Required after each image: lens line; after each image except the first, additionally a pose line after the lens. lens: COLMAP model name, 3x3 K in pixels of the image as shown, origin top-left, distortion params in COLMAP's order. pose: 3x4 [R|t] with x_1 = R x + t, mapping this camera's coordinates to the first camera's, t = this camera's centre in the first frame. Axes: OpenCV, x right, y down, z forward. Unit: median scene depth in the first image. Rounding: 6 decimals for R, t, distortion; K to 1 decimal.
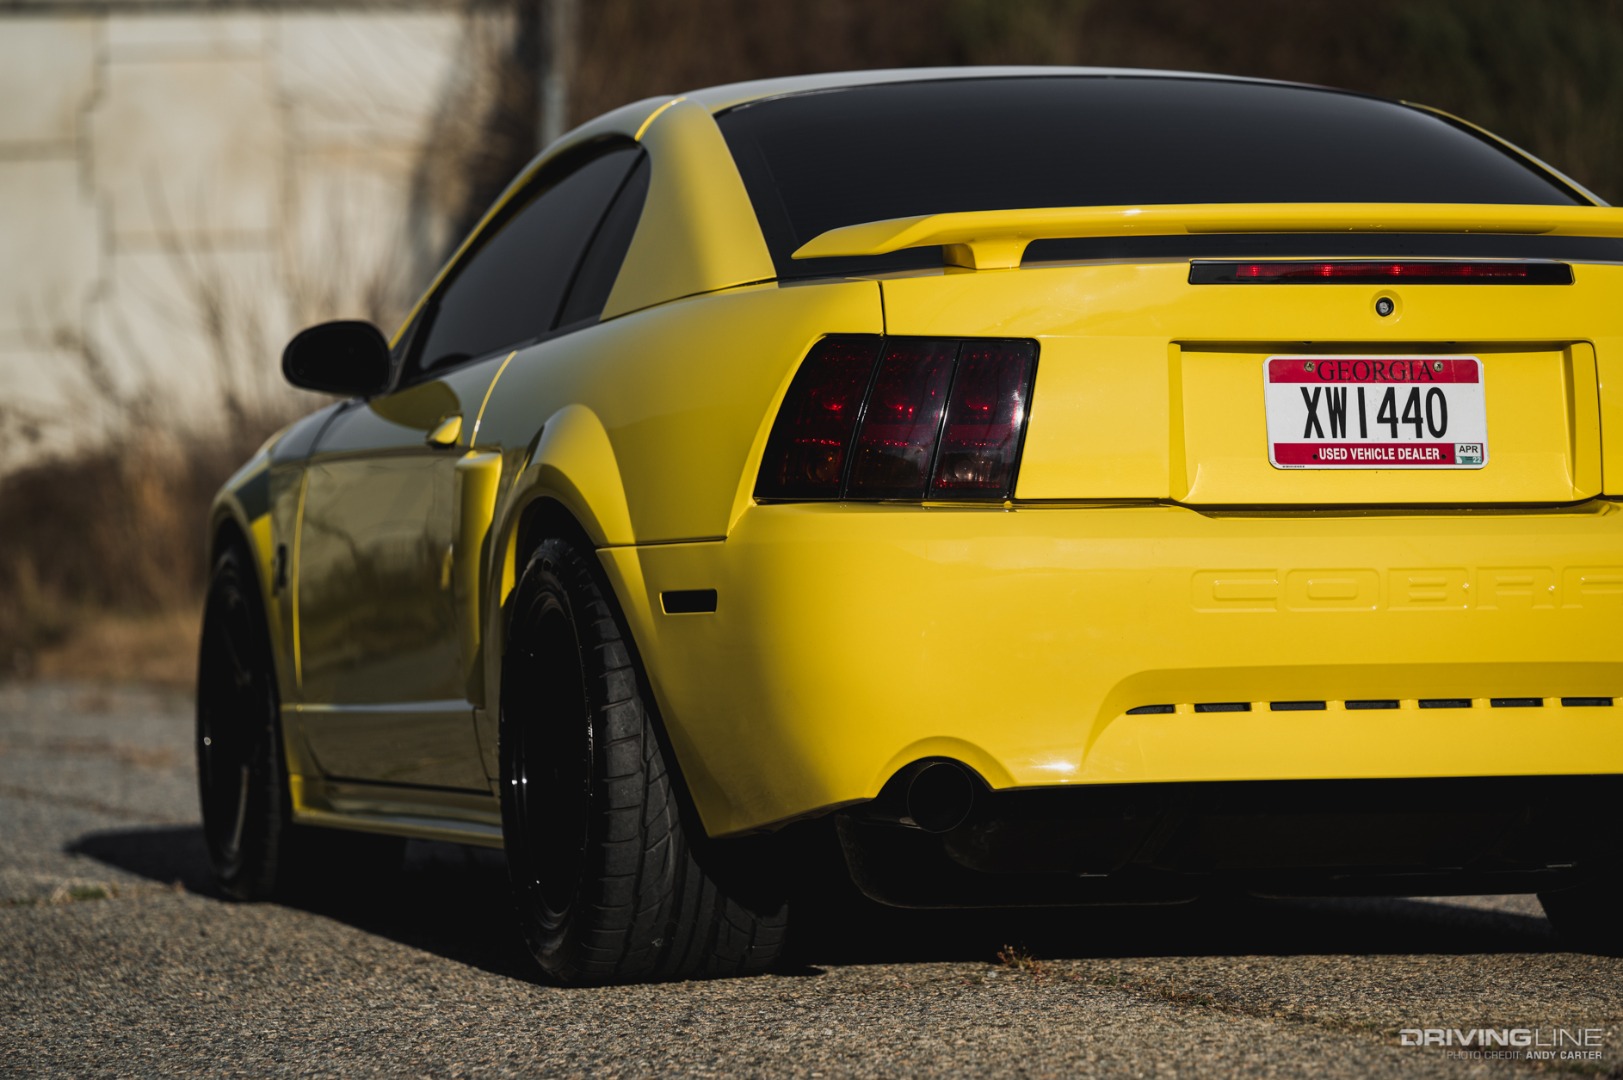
lens RADIAL K [[7478.2, 0, 811.6], [0, 7478.2, 539.2], [0, 0, 1]] dist [0.508439, 0.000000]
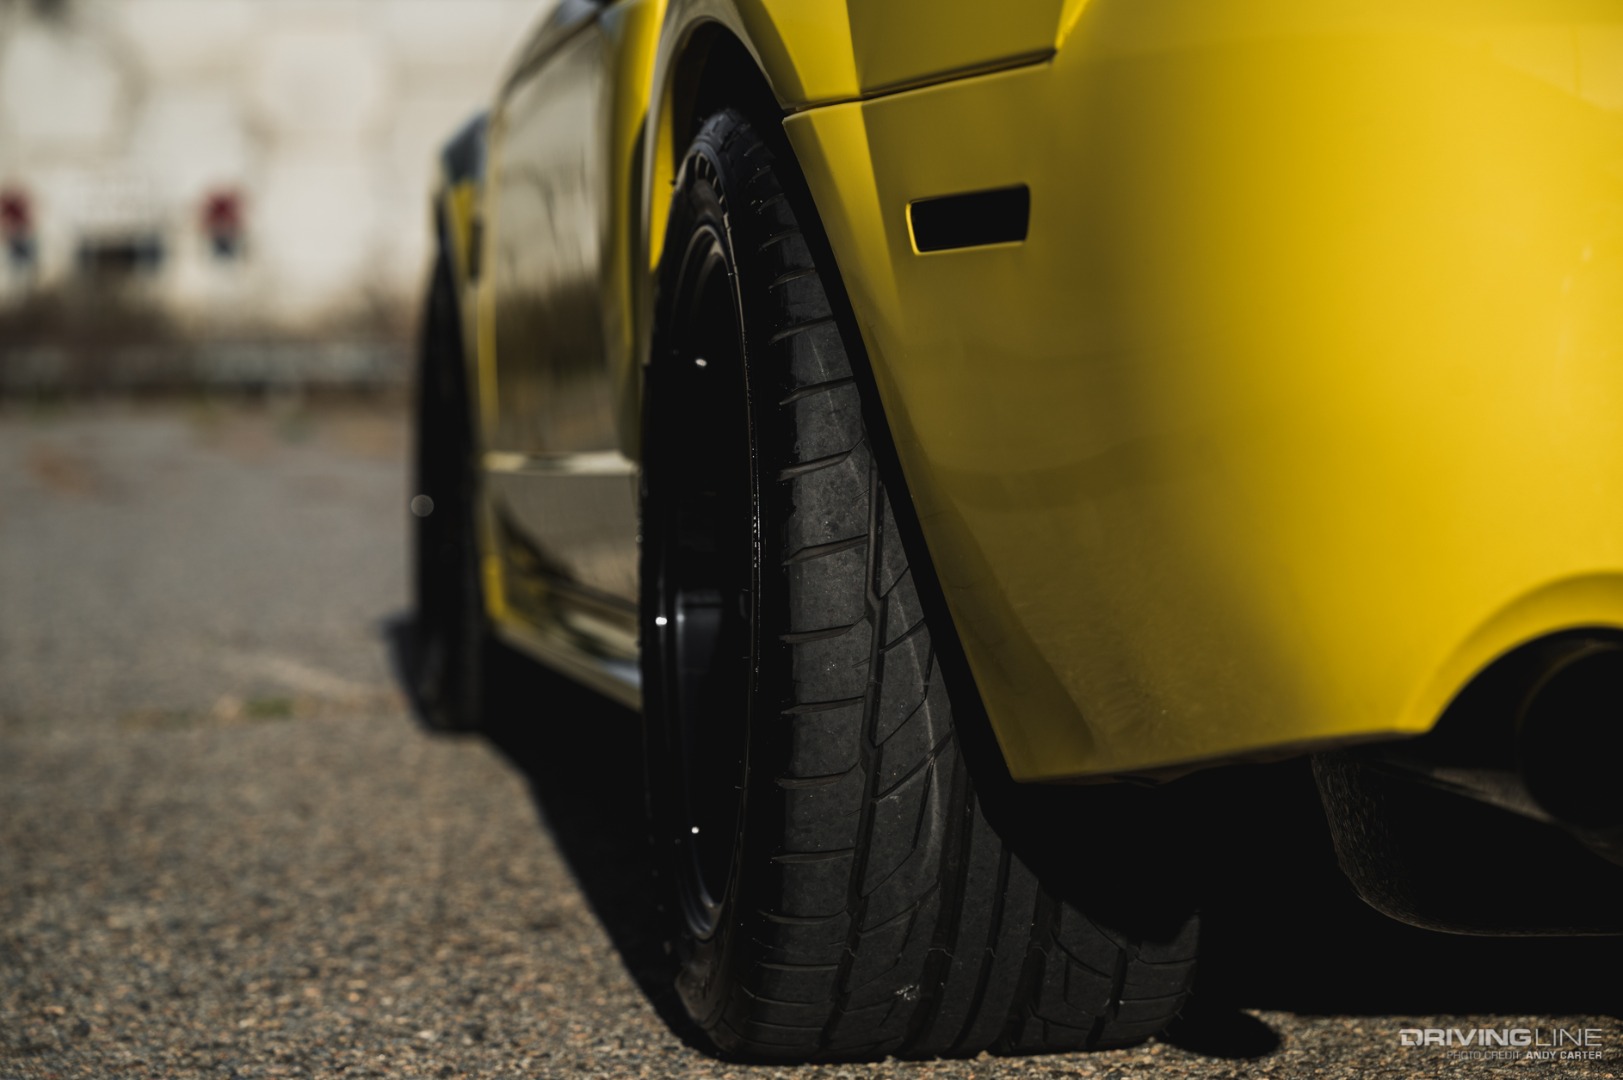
lens RADIAL K [[4544.3, 0, 810.2], [0, 4544.3, 539.0], [0, 0, 1]] dist [-0.085905, 0.000000]
pose [[0.994767, 0.022113, -0.099744, 0.000333], [-0.018422, 0.999116, 0.037780, 0.016279], [0.100492, -0.035745, 0.994296, 0.734149]]
